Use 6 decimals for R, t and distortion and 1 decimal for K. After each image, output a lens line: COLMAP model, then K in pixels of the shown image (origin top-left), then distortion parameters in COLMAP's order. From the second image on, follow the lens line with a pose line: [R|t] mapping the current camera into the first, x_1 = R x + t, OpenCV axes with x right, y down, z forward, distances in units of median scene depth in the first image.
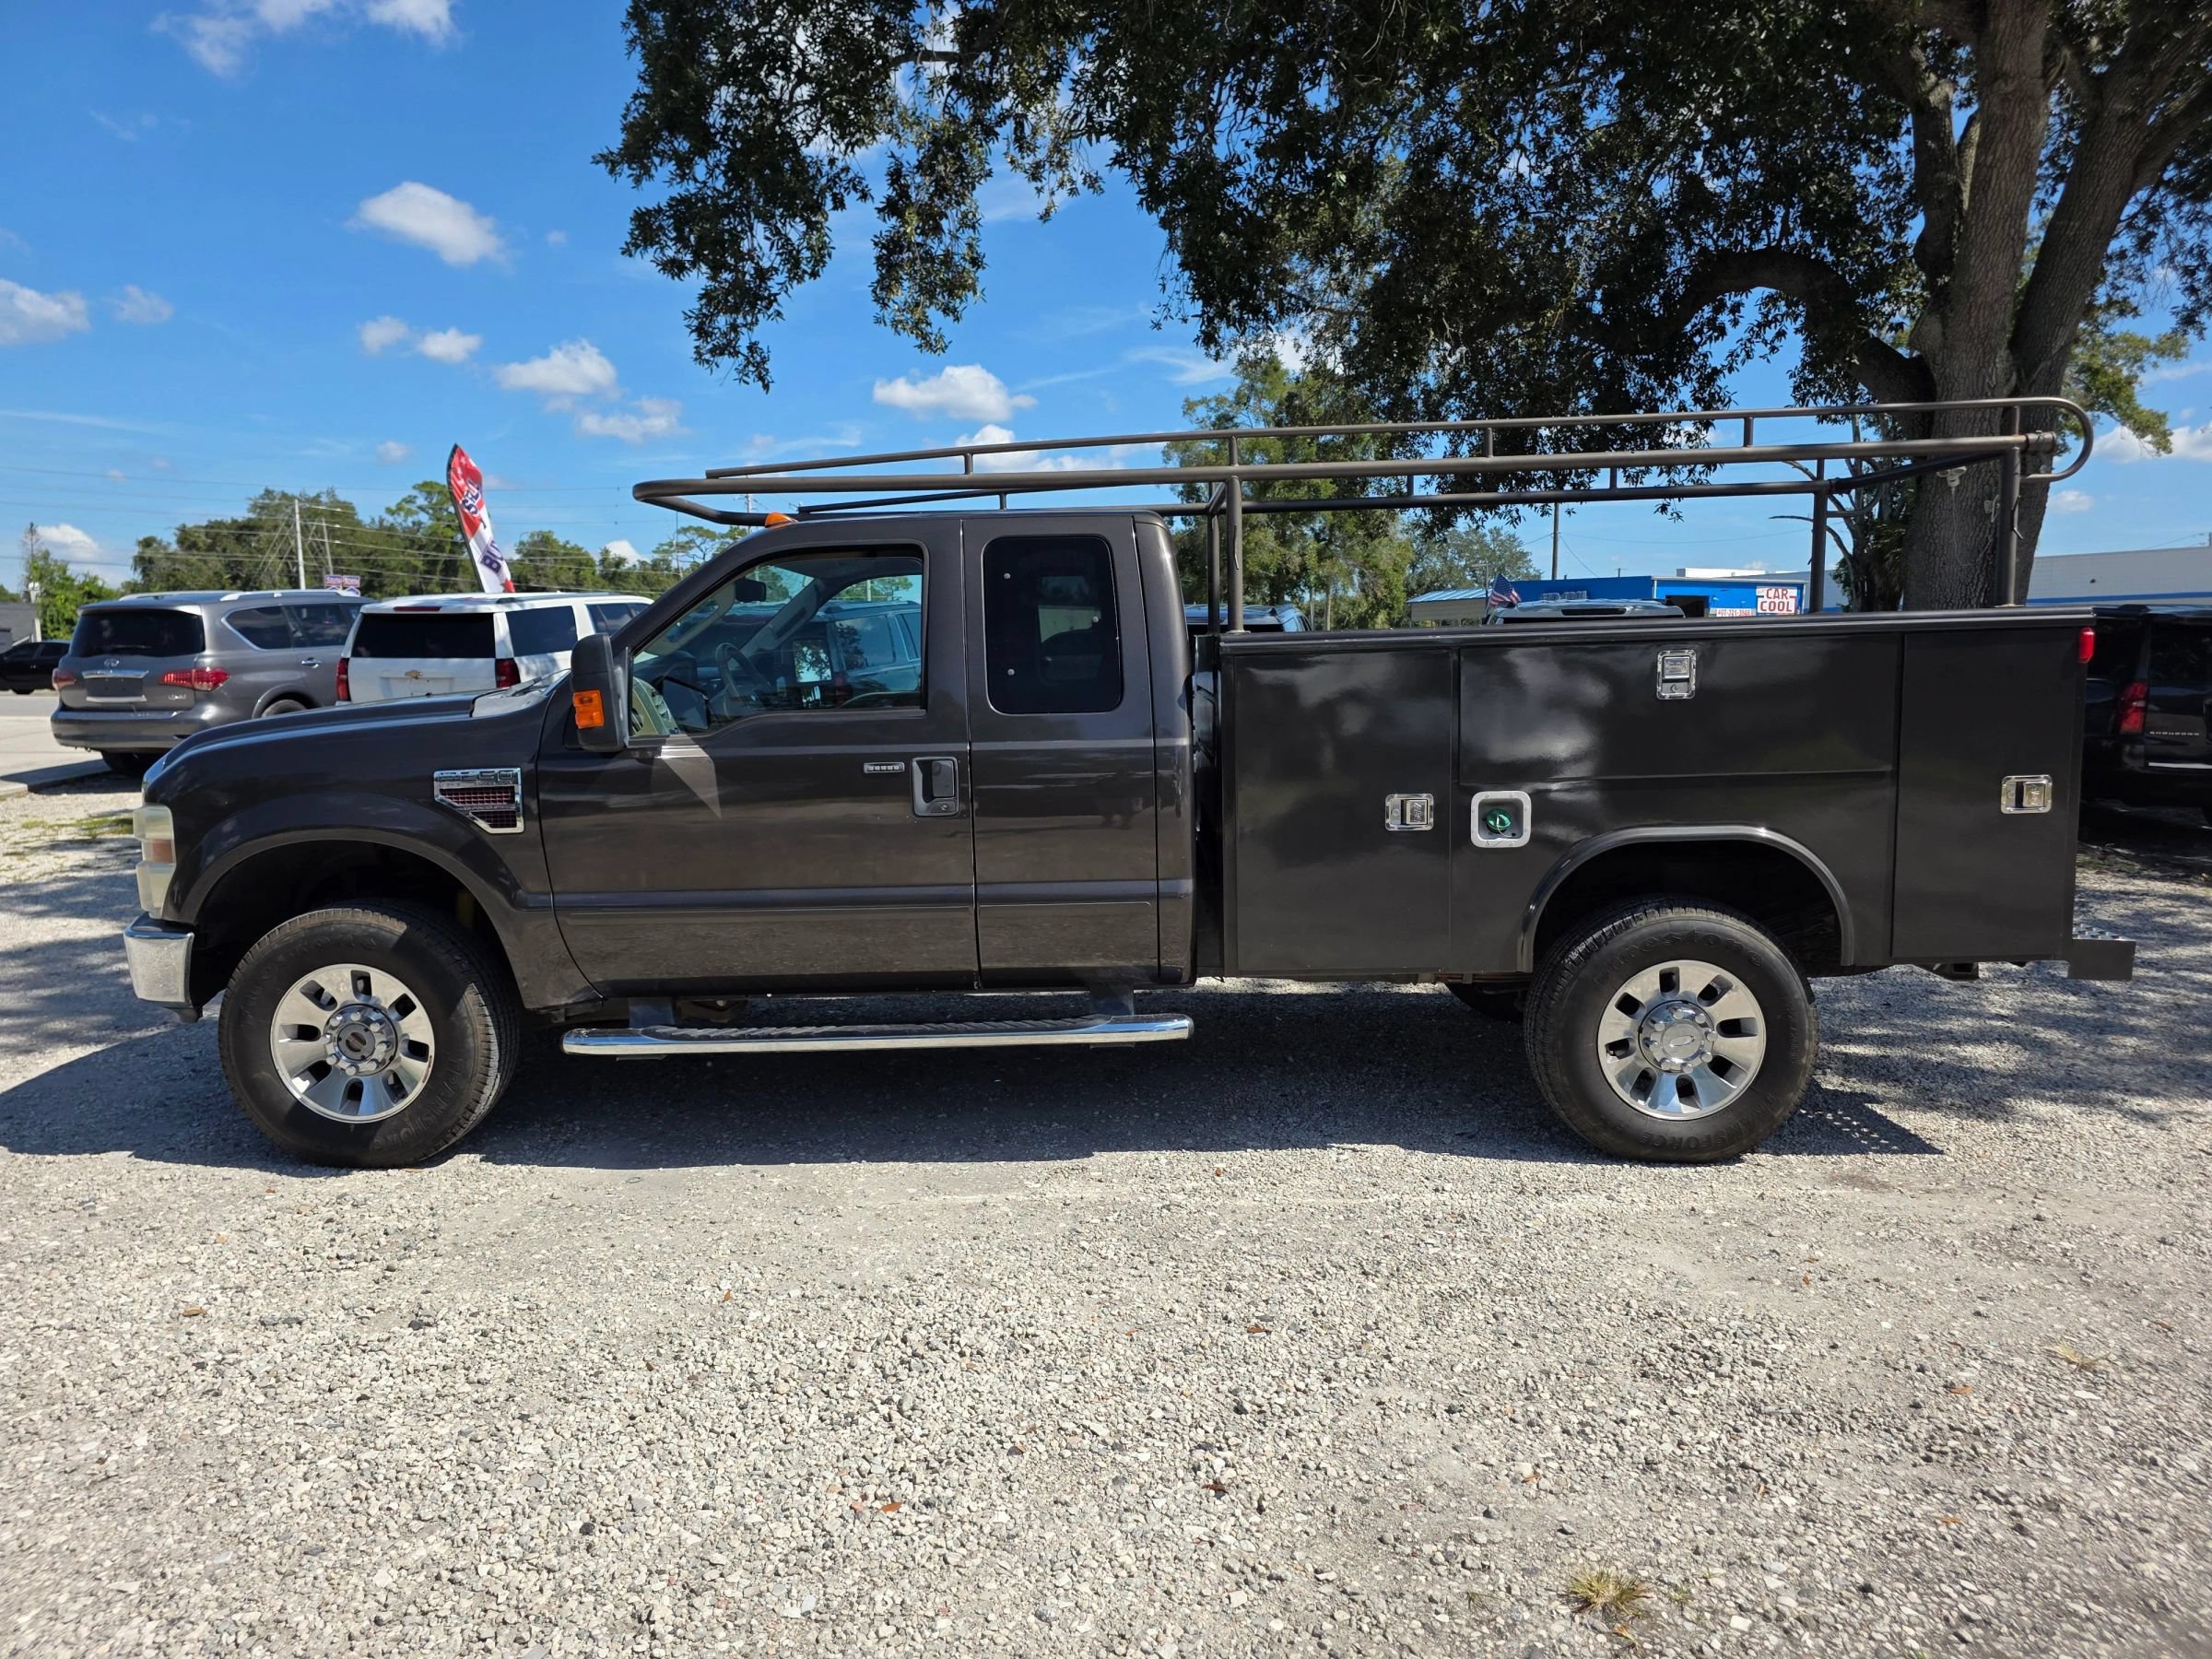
lens RADIAL K [[1501.6, 0, 1104.0], [0, 1501.6, 858.6], [0, 0, 1]] dist [0.063542, -0.056147]
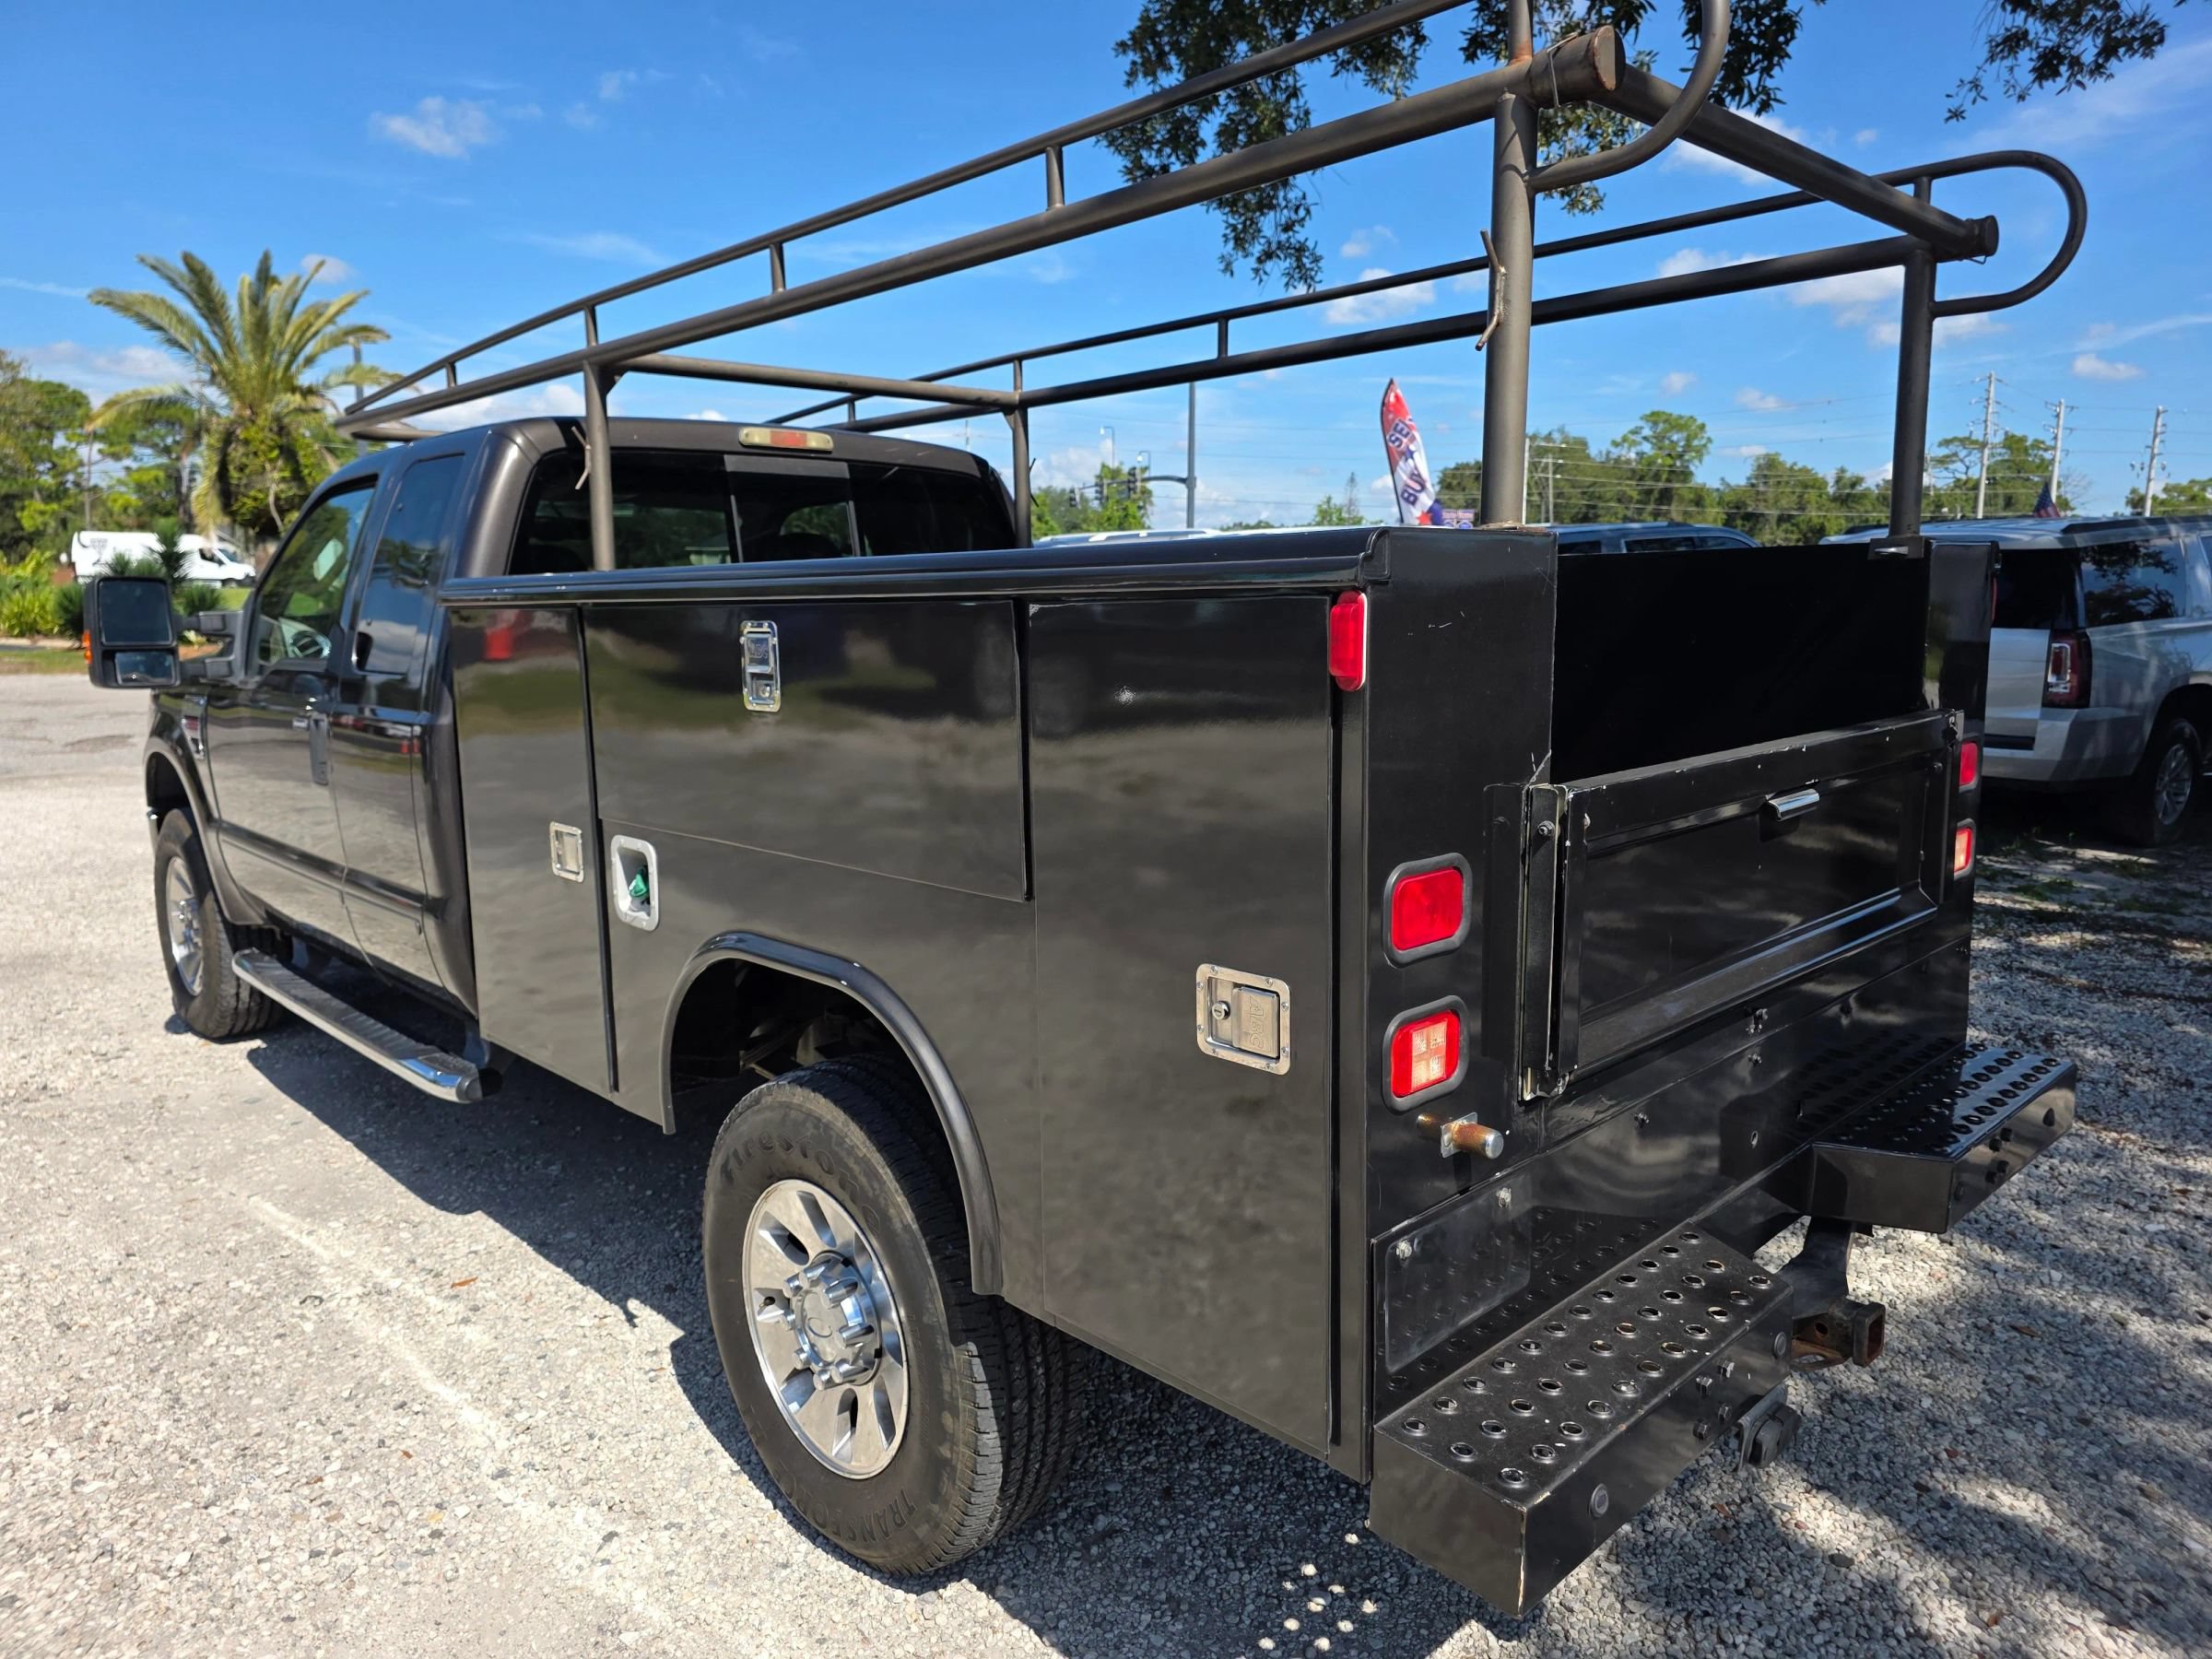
lens RADIAL K [[1506.3, 0, 1096.4], [0, 1506.3, 832.3], [0, 0, 1]] dist [0.003923, 0.000249]
pose [[0.688423, 0.121764, -0.715016, 0.848072], [-0.099566, 0.992340, 0.073128, -0.112521], [0.718443, 0.020848, 0.695273, 0.710278]]
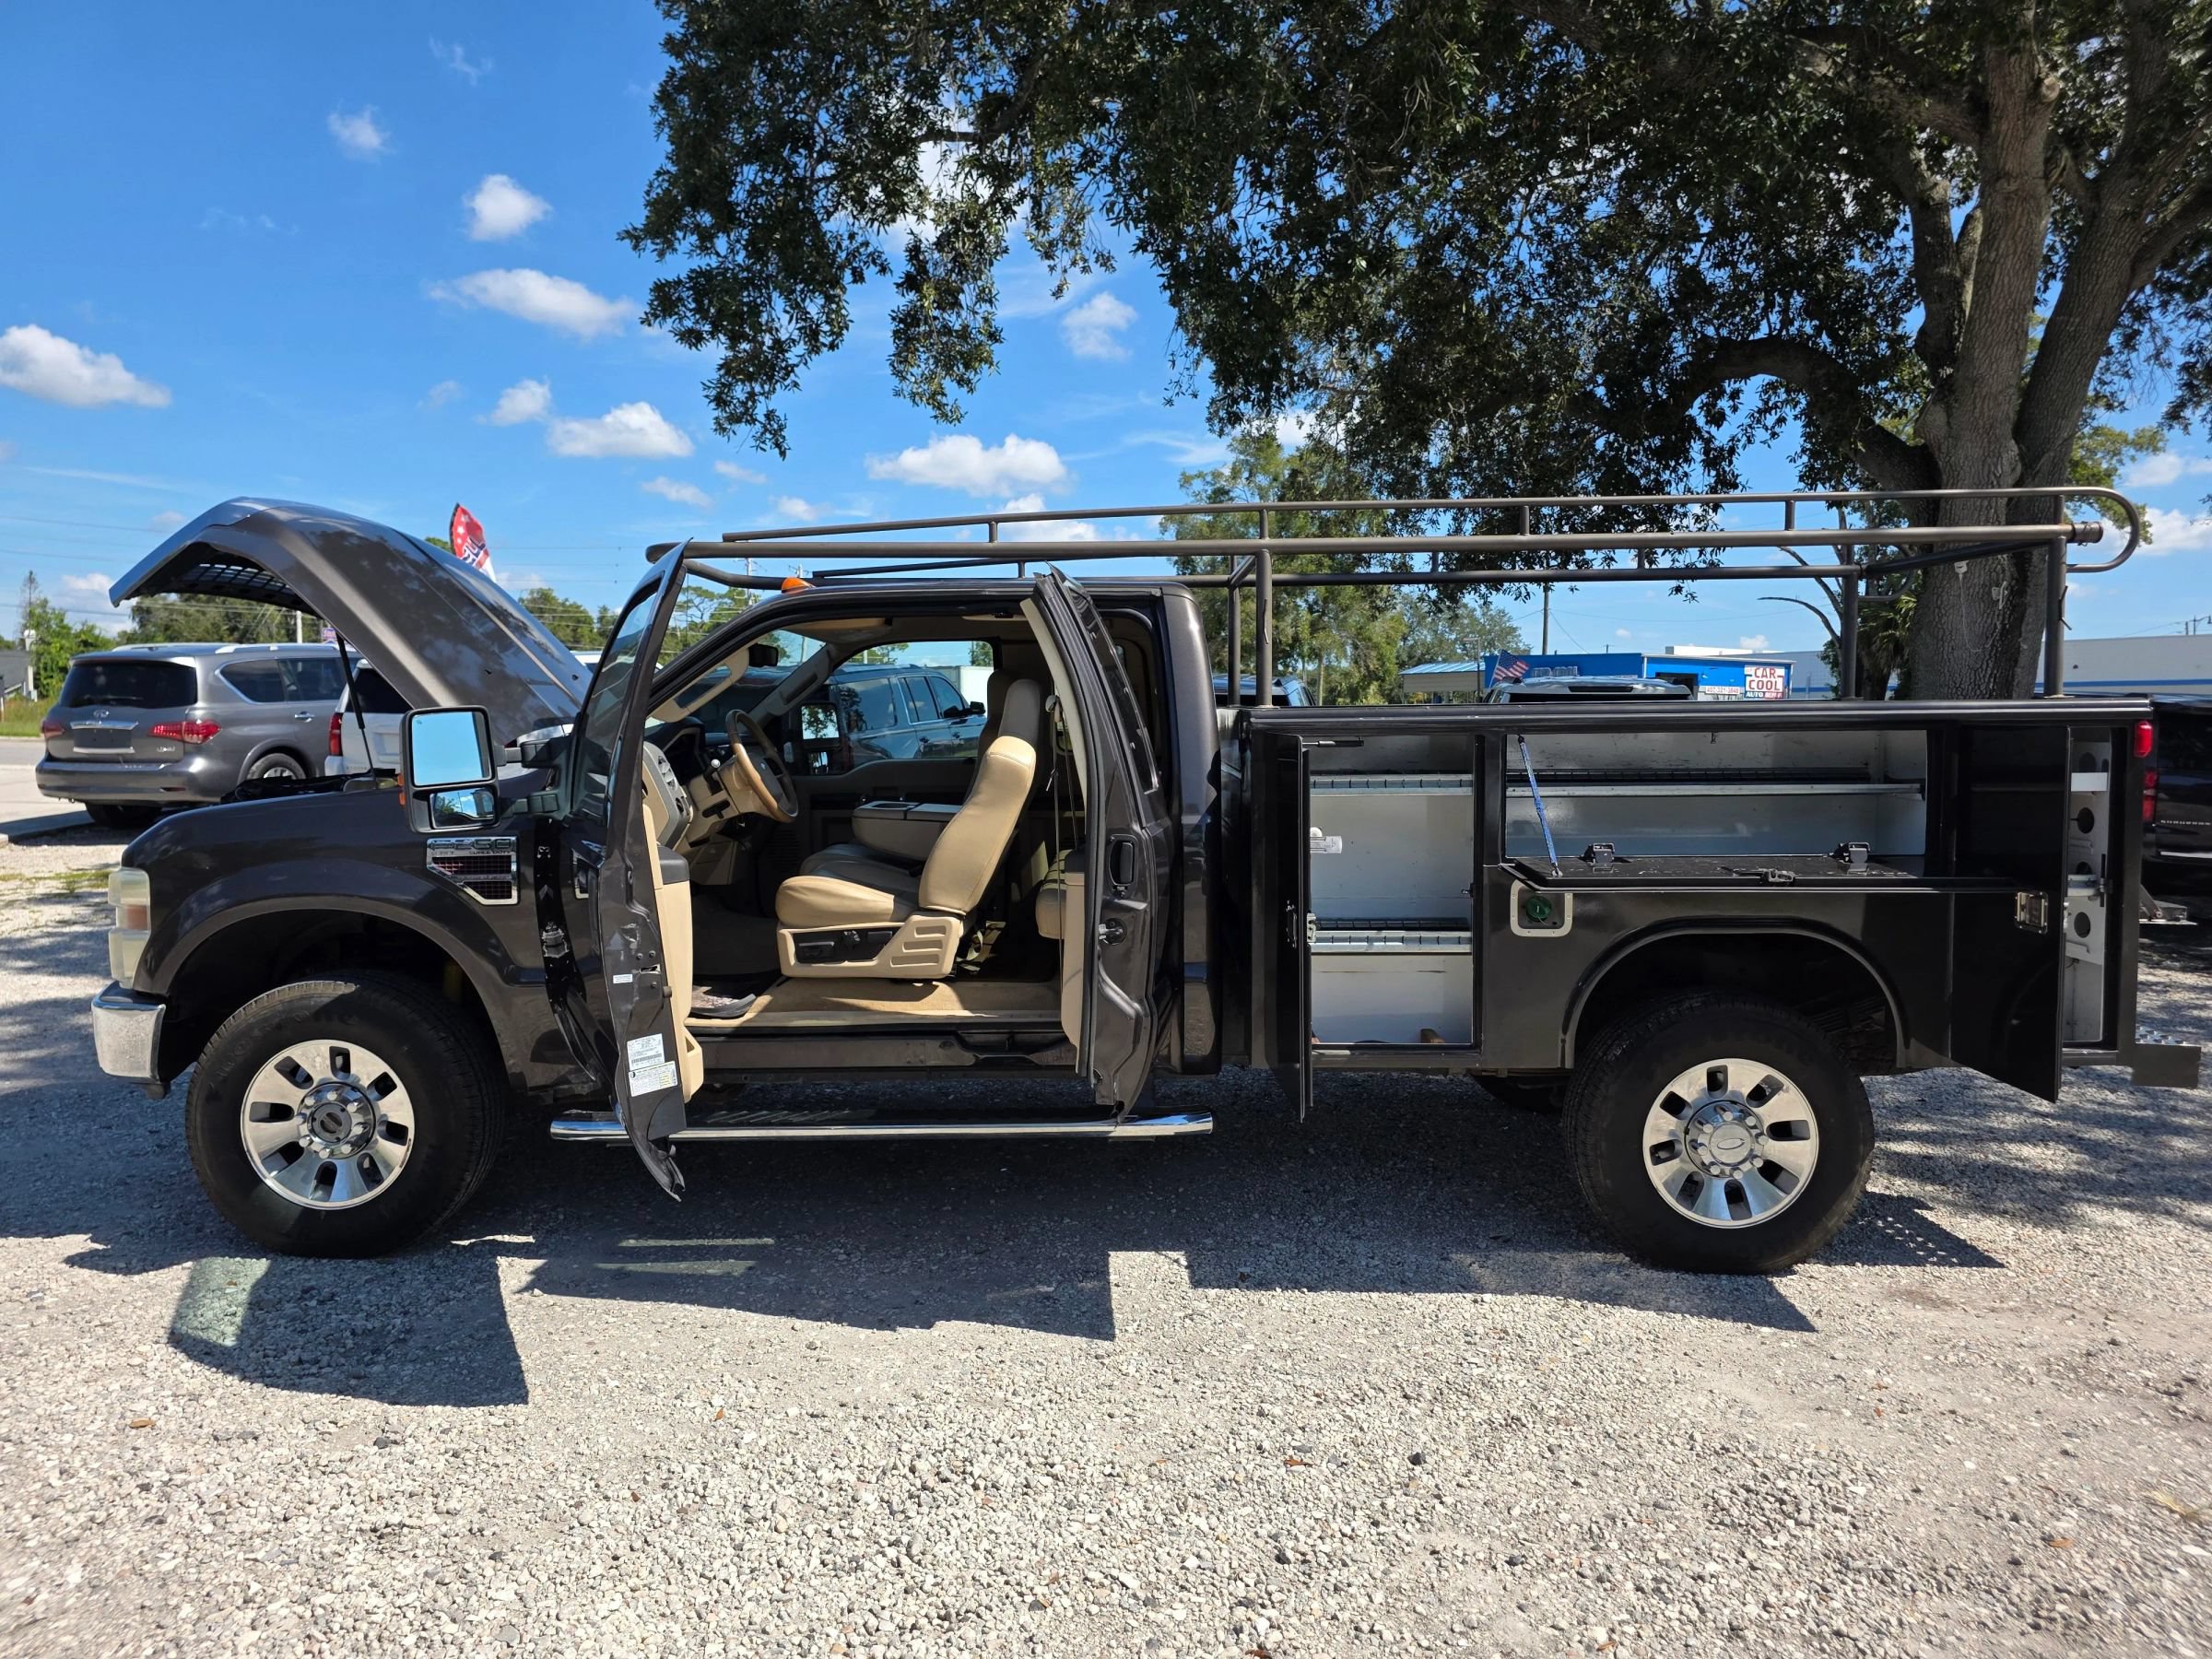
lens RADIAL K [[1505.3, 0, 1106.0], [0, 1505.3, 829.5], [0, 0, 1]] dist [0.055337, -0.046274]
pose [[0.999815, 0.017540, 0.007900, -0.022059], [-0.017018, 0.997933, -0.061970, -0.011211], [-0.008970, 0.061824, 0.998047, 0.040995]]
